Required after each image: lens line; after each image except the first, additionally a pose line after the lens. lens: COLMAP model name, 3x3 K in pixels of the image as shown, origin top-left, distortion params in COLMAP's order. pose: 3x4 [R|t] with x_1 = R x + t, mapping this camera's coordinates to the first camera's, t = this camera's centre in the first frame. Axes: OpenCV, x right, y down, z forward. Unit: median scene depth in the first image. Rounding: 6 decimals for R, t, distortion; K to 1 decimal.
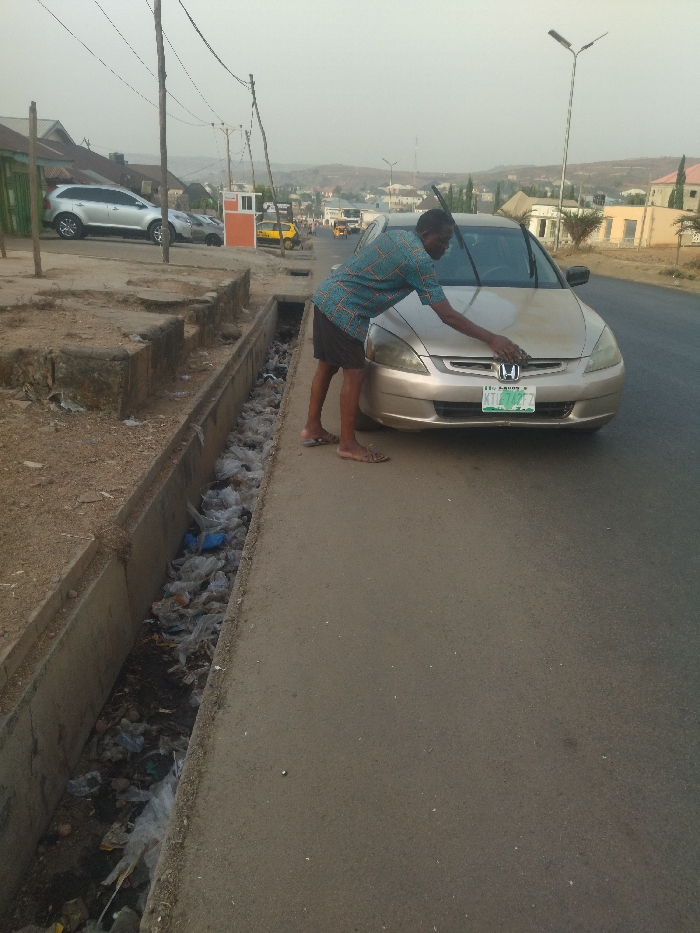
lens RADIAL K [[735.9, 0, 351.6], [0, 735.9, 520.3], [0, 0, 1]] dist [-0.032853, -0.007613]
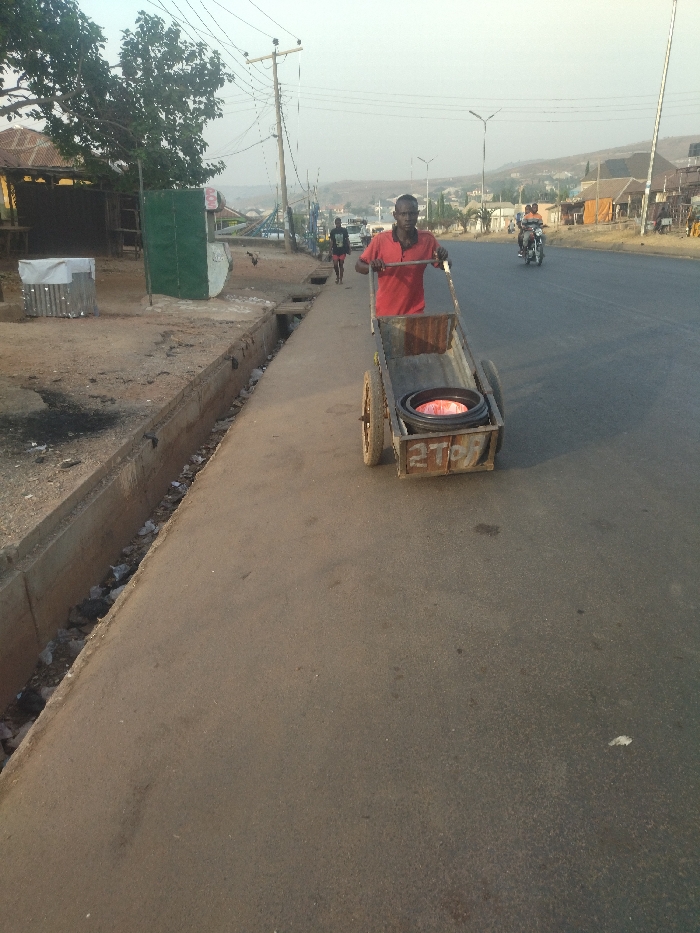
lens RADIAL K [[721.3, 0, 307.6], [0, 721.3, 496.5], [0, 0, 1]] dist [0.010281, -0.003310]
pose [[0.993068, -0.061956, -0.099888, 0.013382], [0.057726, 0.997332, -0.044694, 0.198549], [0.102391, 0.038618, 0.993994, -0.477955]]
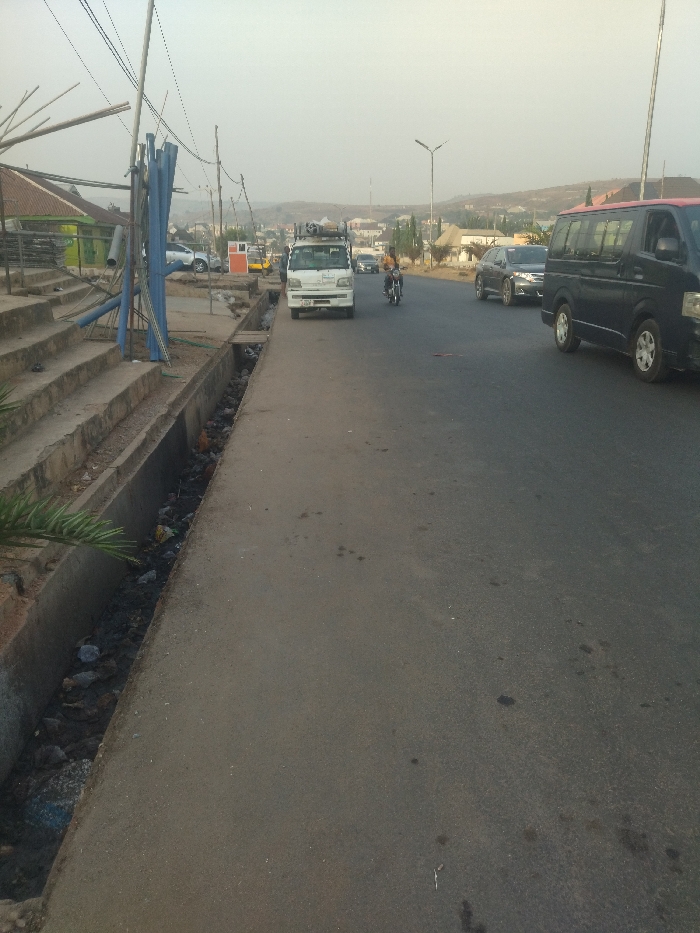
lens RADIAL K [[744.8, 0, 352.9], [0, 744.8, 487.1], [0, 0, 1]] dist [-0.000297, -0.008272]
pose [[0.998104, -0.052101, 0.032755, 0.006960], [0.054702, 0.994940, -0.084272, 0.069533], [-0.028199, 0.085904, 0.995904, -0.170179]]
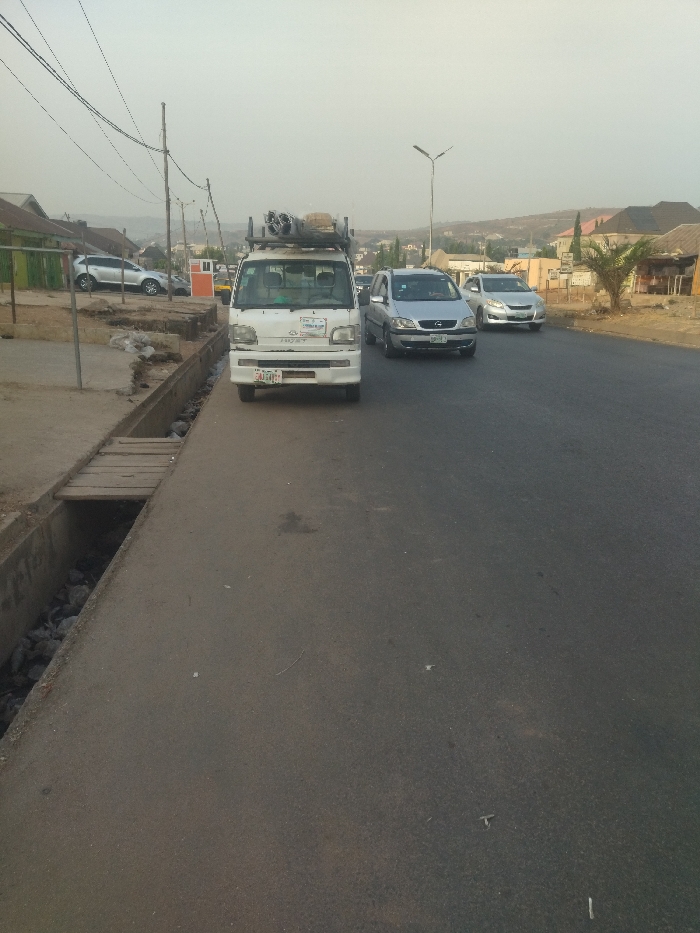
lens RADIAL K [[736.1, 0, 350.0], [0, 736.1, 466.5], [0, 0, 1]] dist [0.066907, -0.006203]
pose [[0.997450, -0.035406, 0.061964, 0.007765], [0.043543, 0.989843, -0.135330, 0.039403], [-0.056543, 0.137683, 0.988861, -0.097014]]
